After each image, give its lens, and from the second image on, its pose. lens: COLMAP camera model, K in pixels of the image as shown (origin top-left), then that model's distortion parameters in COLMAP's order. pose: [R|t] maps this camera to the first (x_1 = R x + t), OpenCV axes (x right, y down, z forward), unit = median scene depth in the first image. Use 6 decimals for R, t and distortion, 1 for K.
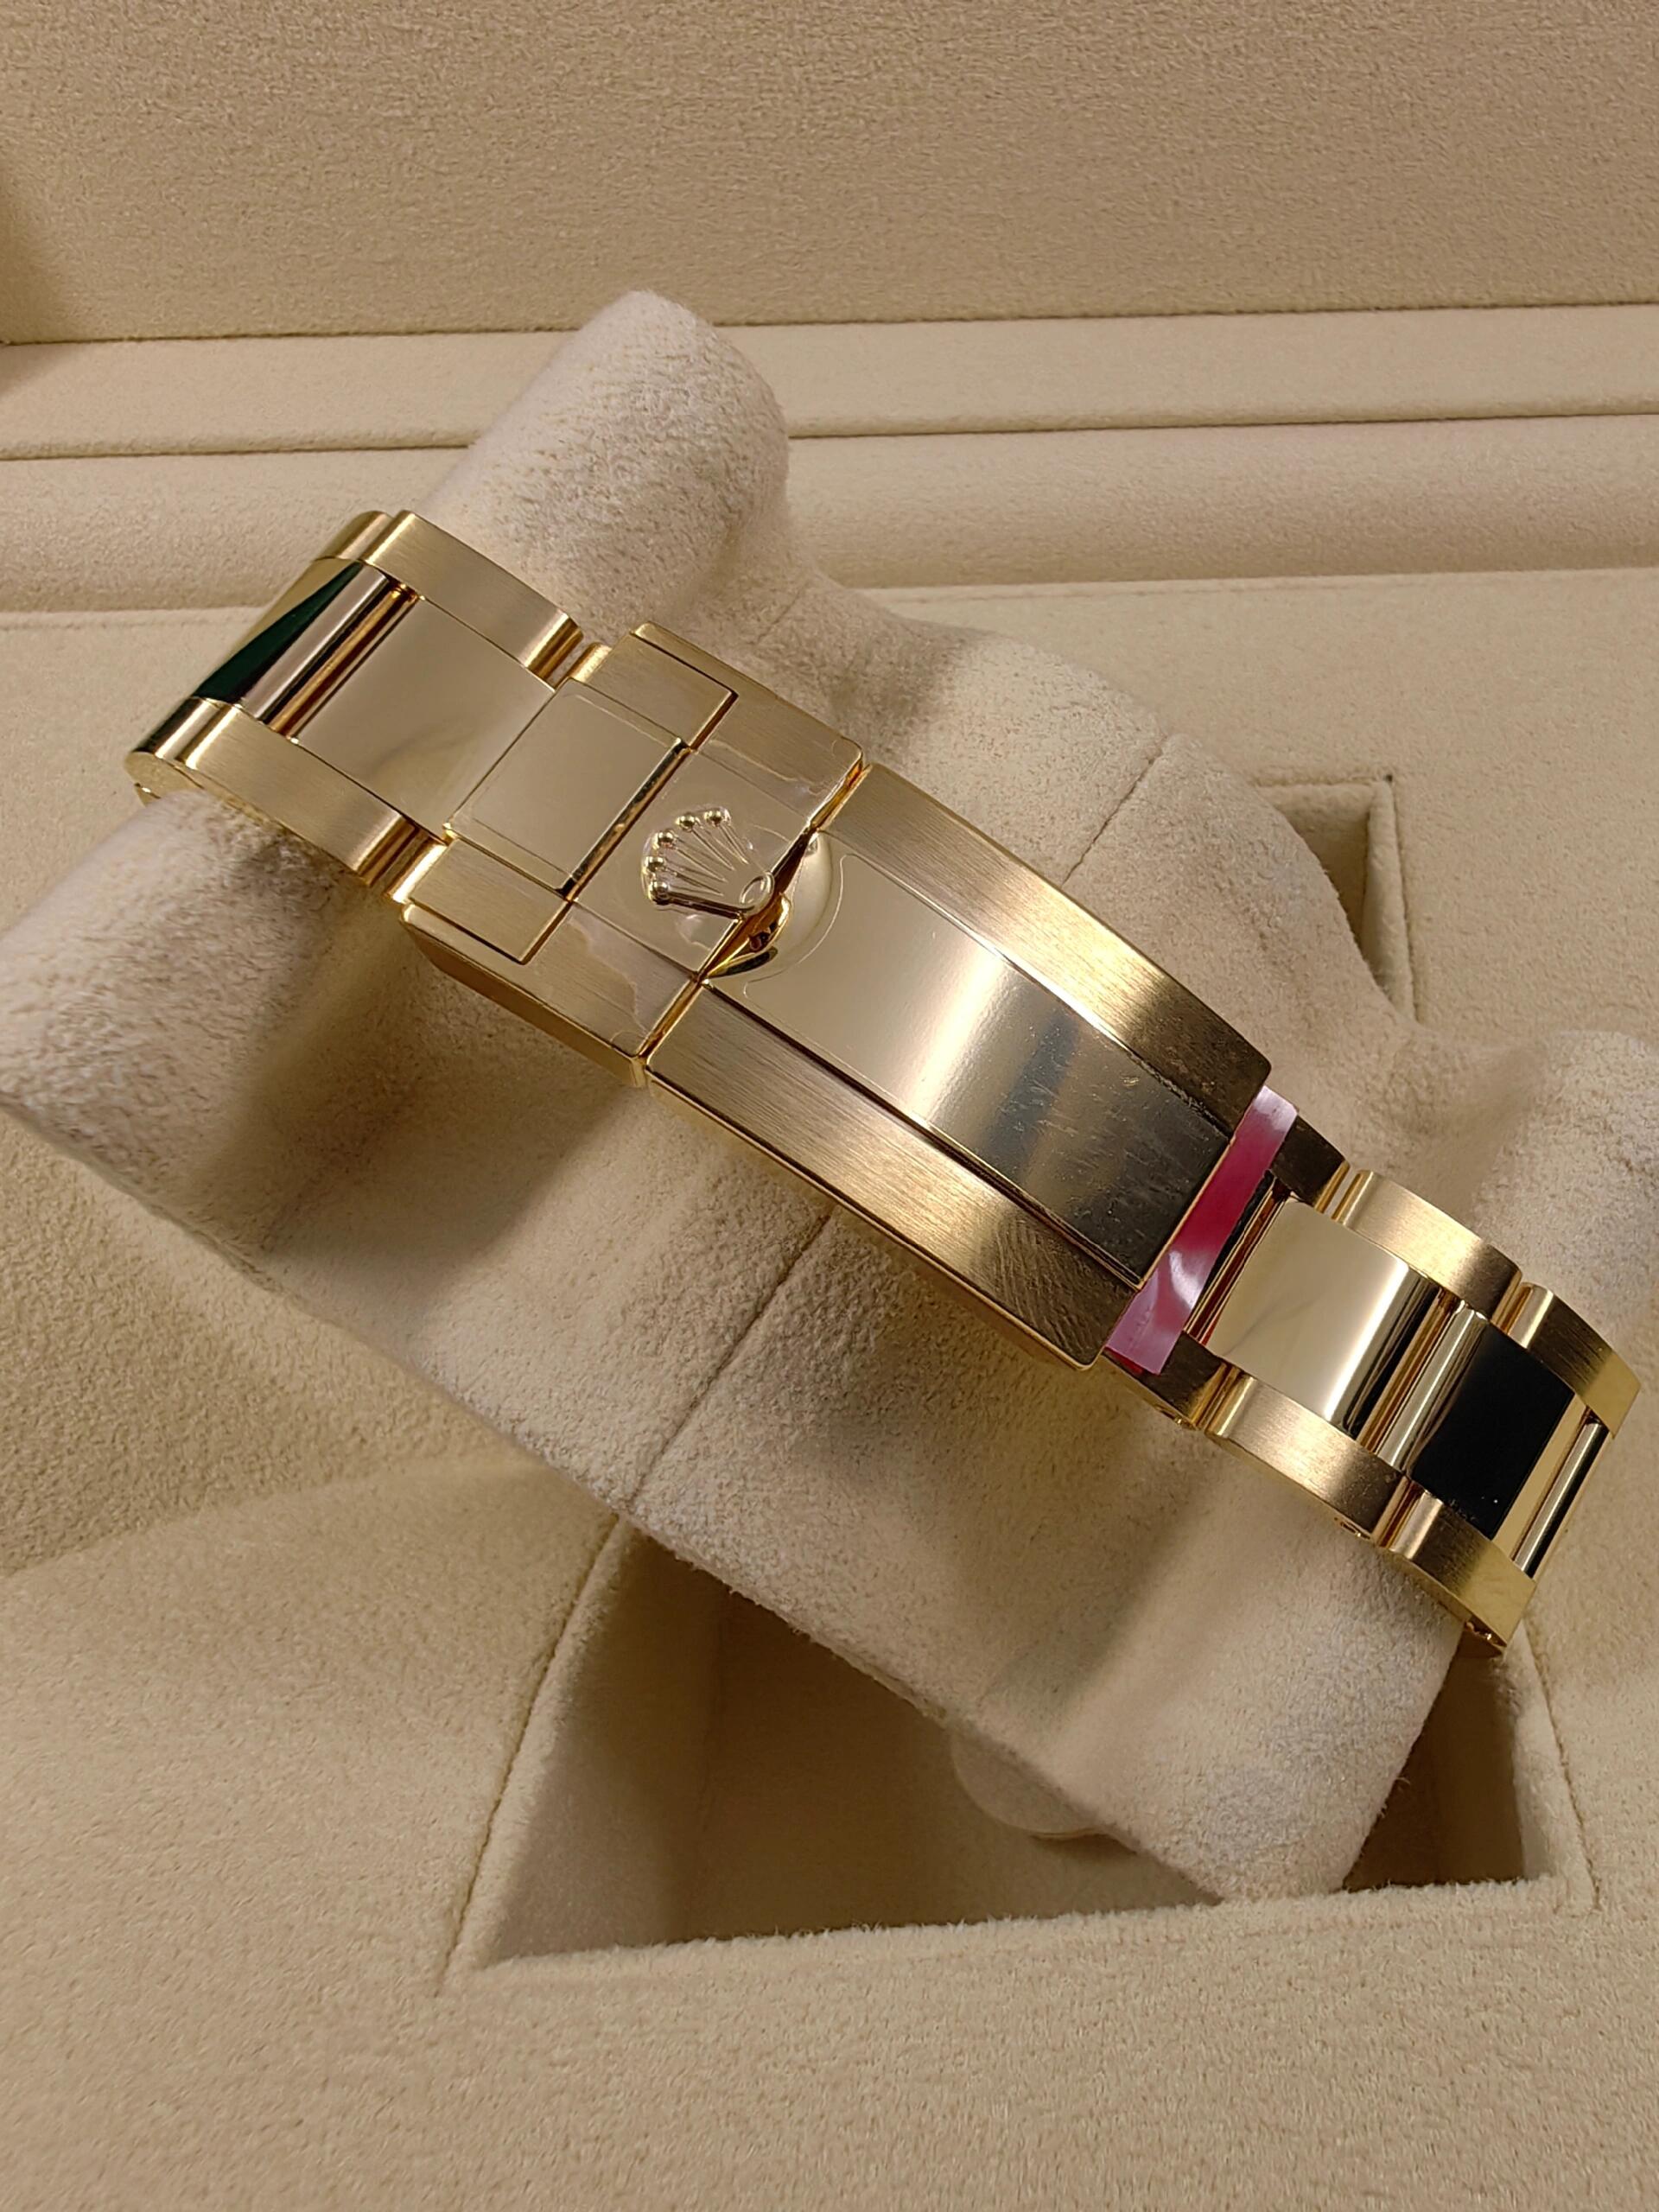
lens RADIAL K [[1452.2, 0, 829.5], [0, 1452.2, 1106.0], [0, 0, 1]] dist [-0.057634, -0.004263]
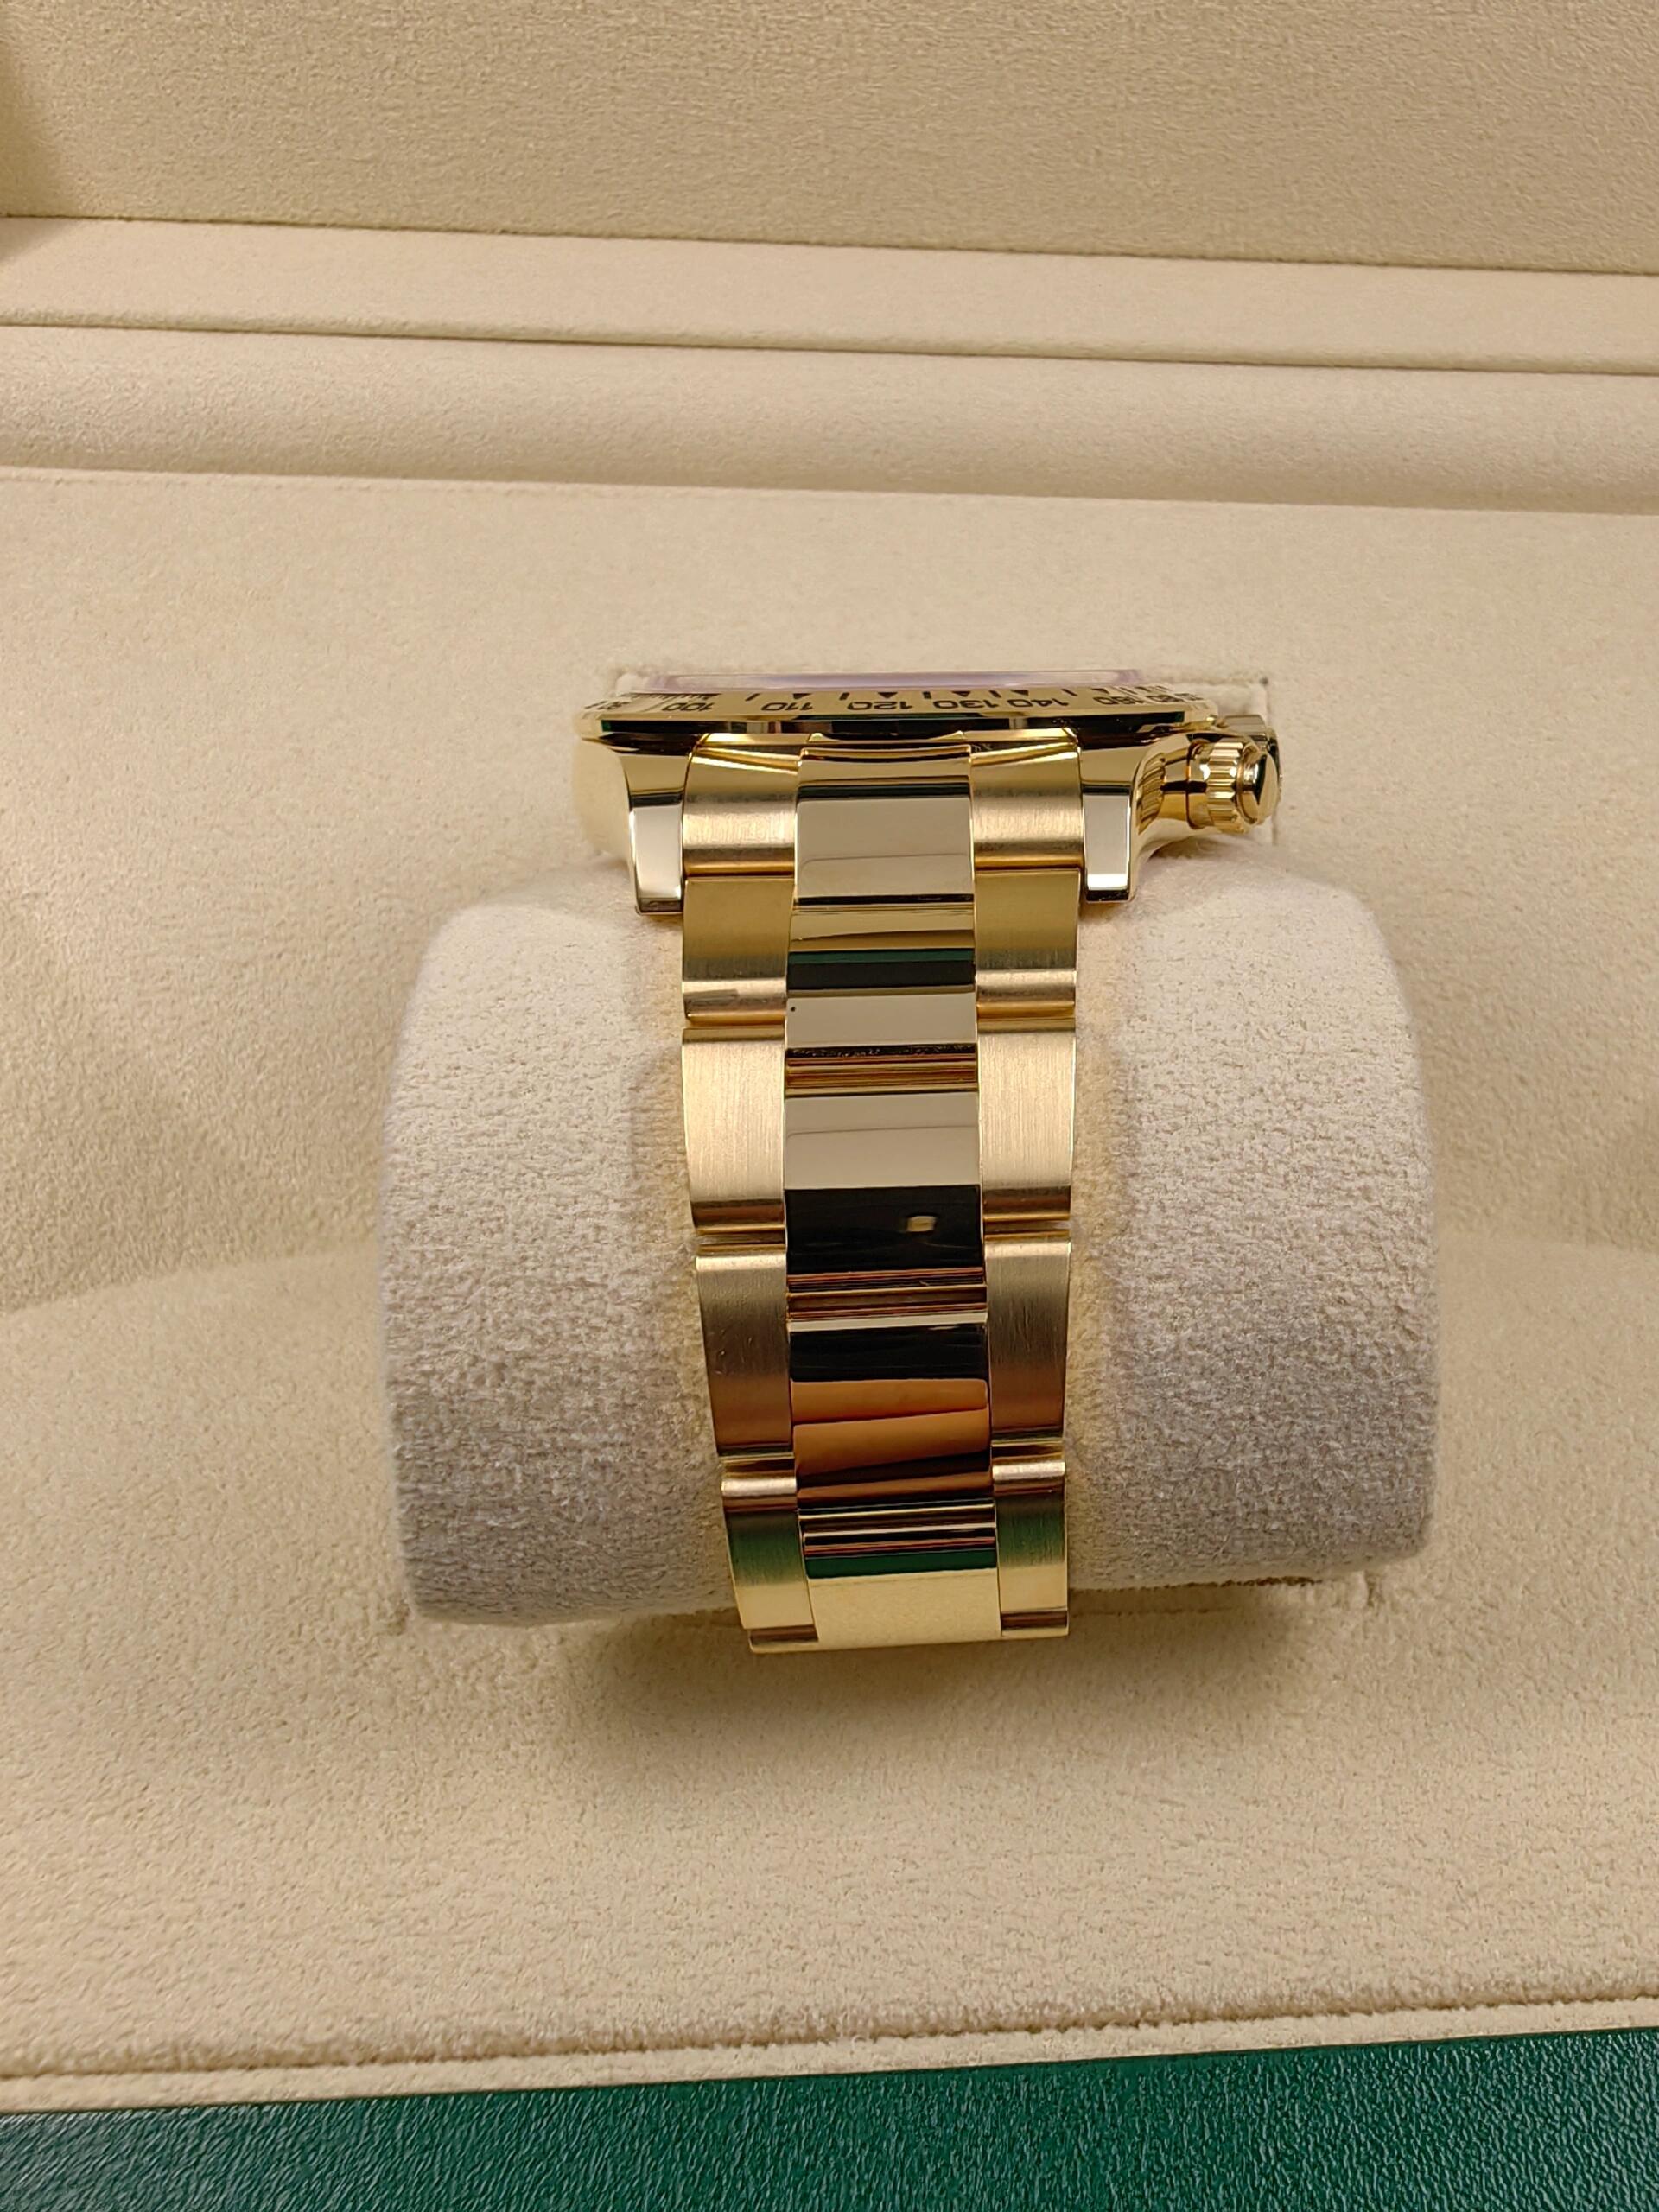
lens RADIAL K [[1590.0, 0, 829.5], [0, 1590.0, 1106.0], [0, 0, 1]] dist [-0.065759, -0.005122]
pose [[0.997610, 0.035457, 0.059302, -0.007132], [-0.036371, 0.999235, 0.014405, 0.108563], [-0.058746, -0.016528, 0.998136, -0.240266]]
